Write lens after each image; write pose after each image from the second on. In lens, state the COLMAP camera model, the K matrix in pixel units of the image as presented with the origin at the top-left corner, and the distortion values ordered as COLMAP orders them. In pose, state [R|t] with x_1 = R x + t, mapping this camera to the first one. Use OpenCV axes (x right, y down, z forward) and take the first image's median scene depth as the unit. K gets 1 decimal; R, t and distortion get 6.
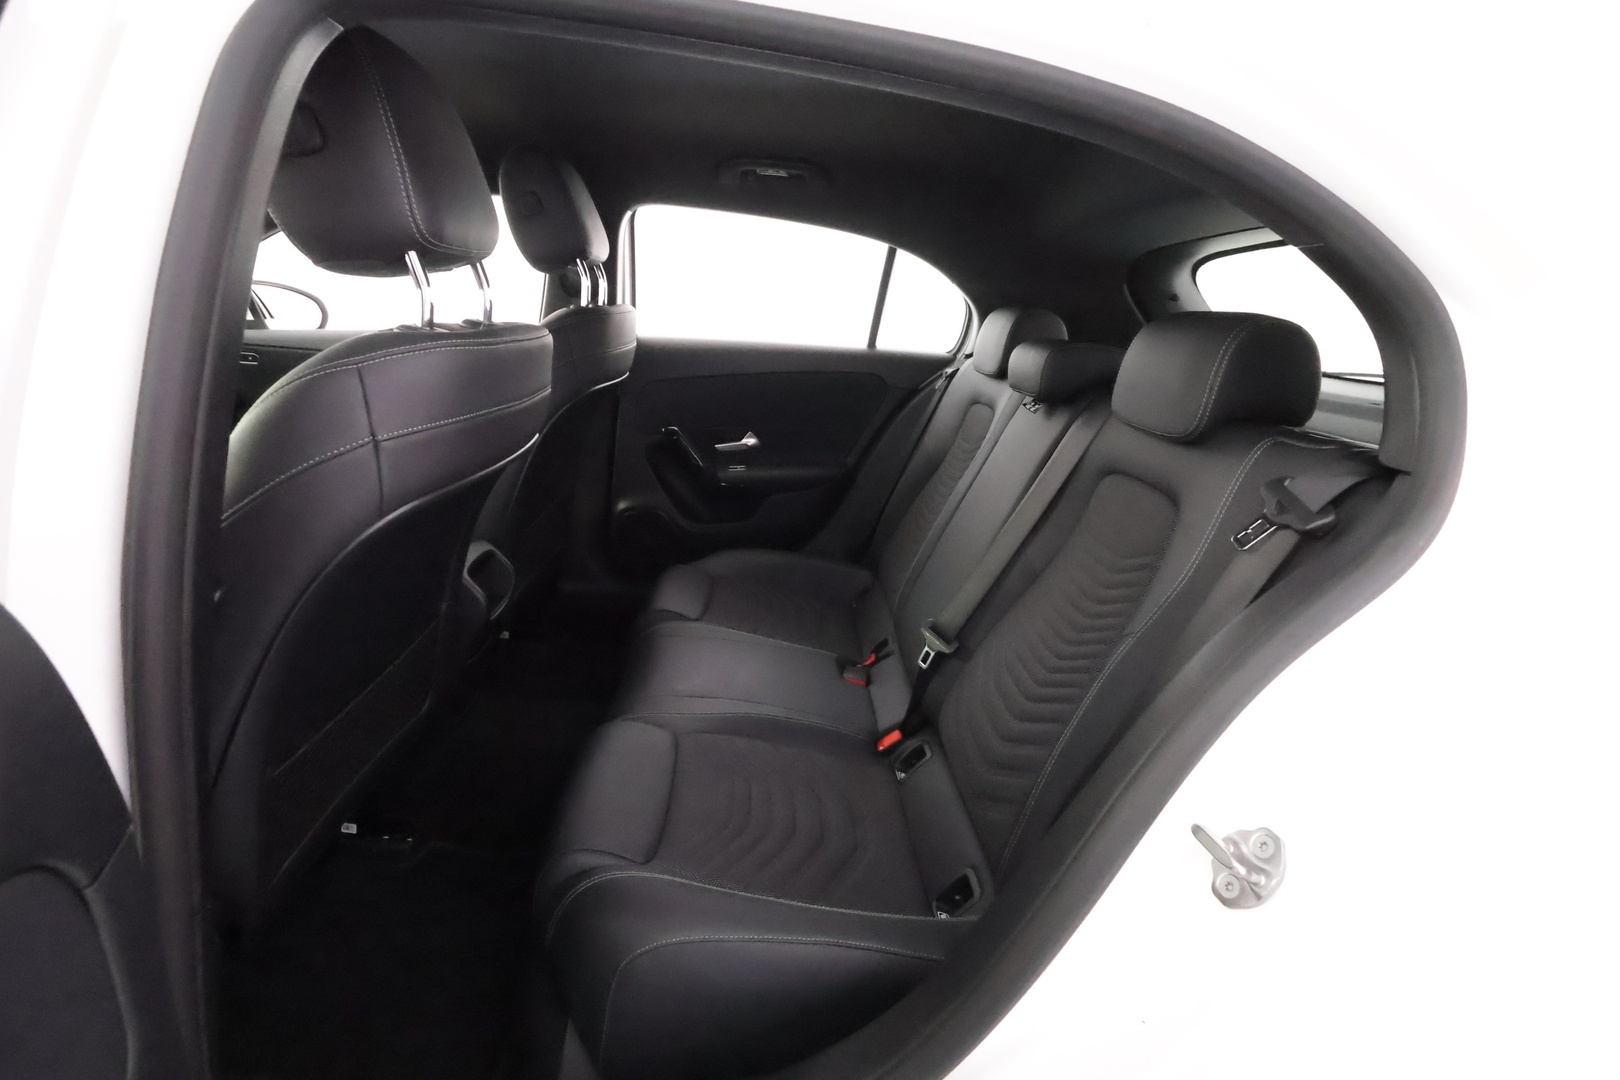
lens RADIAL K [[746.0, 0, 796.2], [0, 746.0, 542.2], [0, 0, 1]] dist [-0.012068, 0.005684]
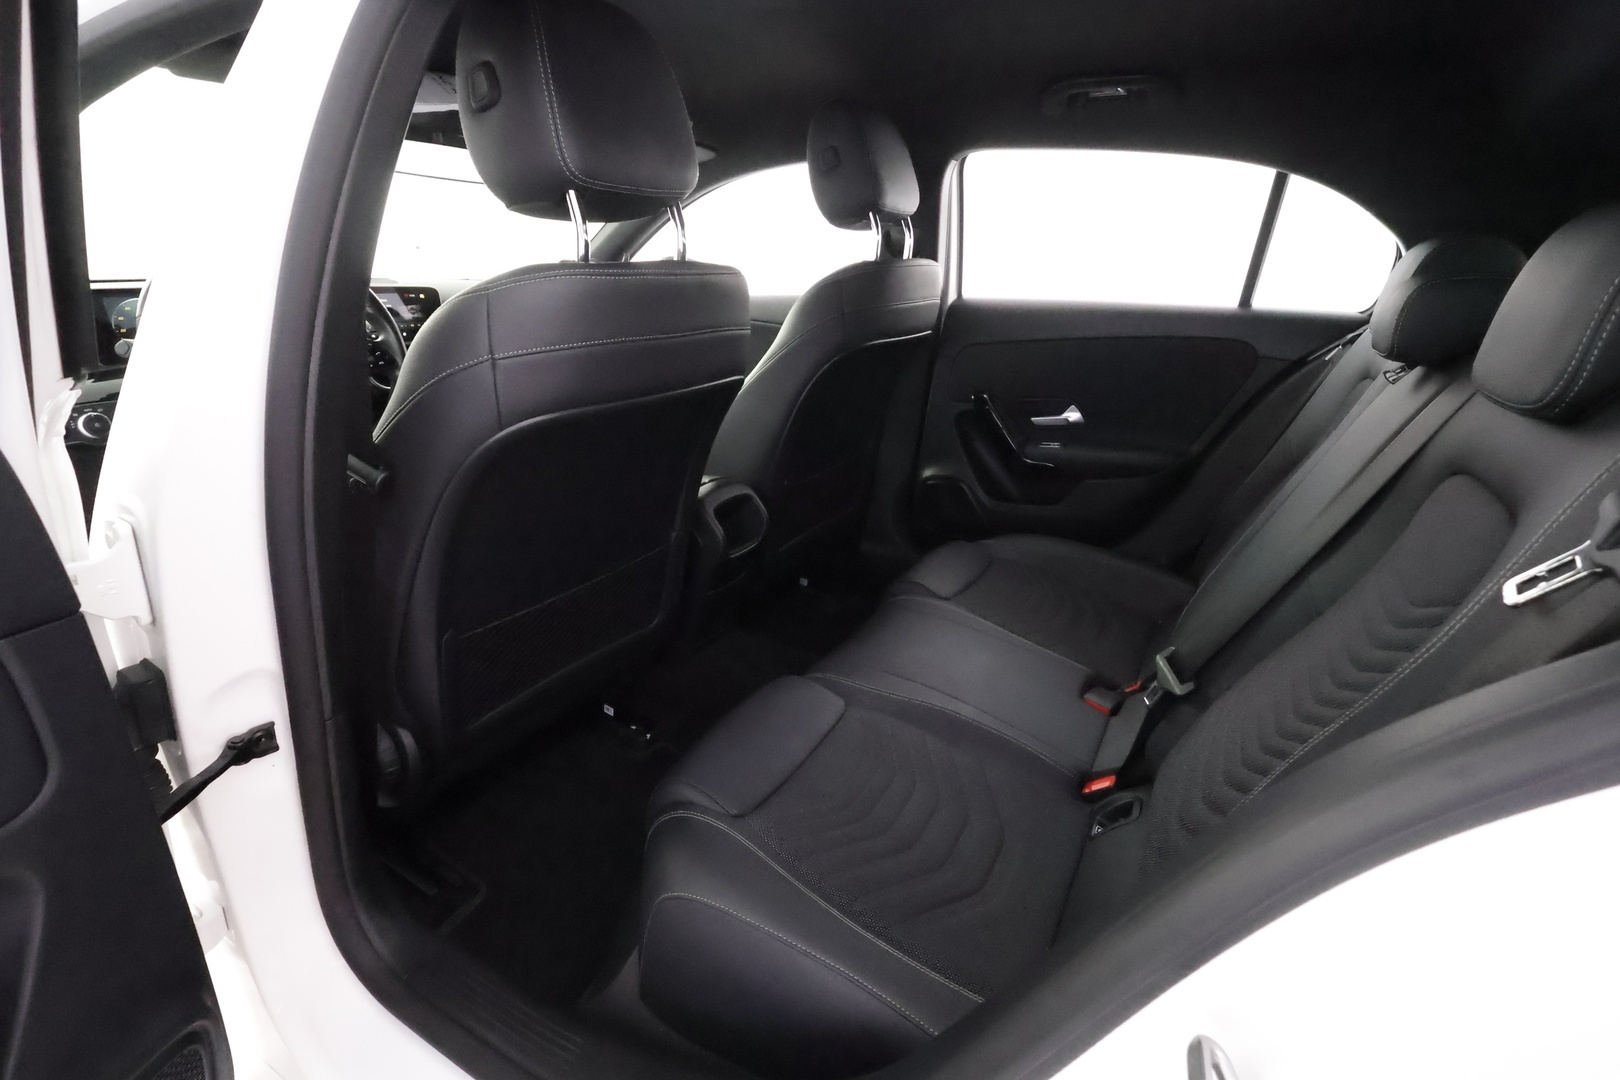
lens RADIAL K [[746.0, 0, 810.4], [0, 746.0, 541.5], [0, 0, 1]] dist [-0.012068, 0.005684]
pose [[0.846627, 0.150796, -0.510376, 0.176259], [-0.139314, 0.988372, 0.060927, 0.000559], [0.513629, 0.019520, 0.857790, 0.110115]]
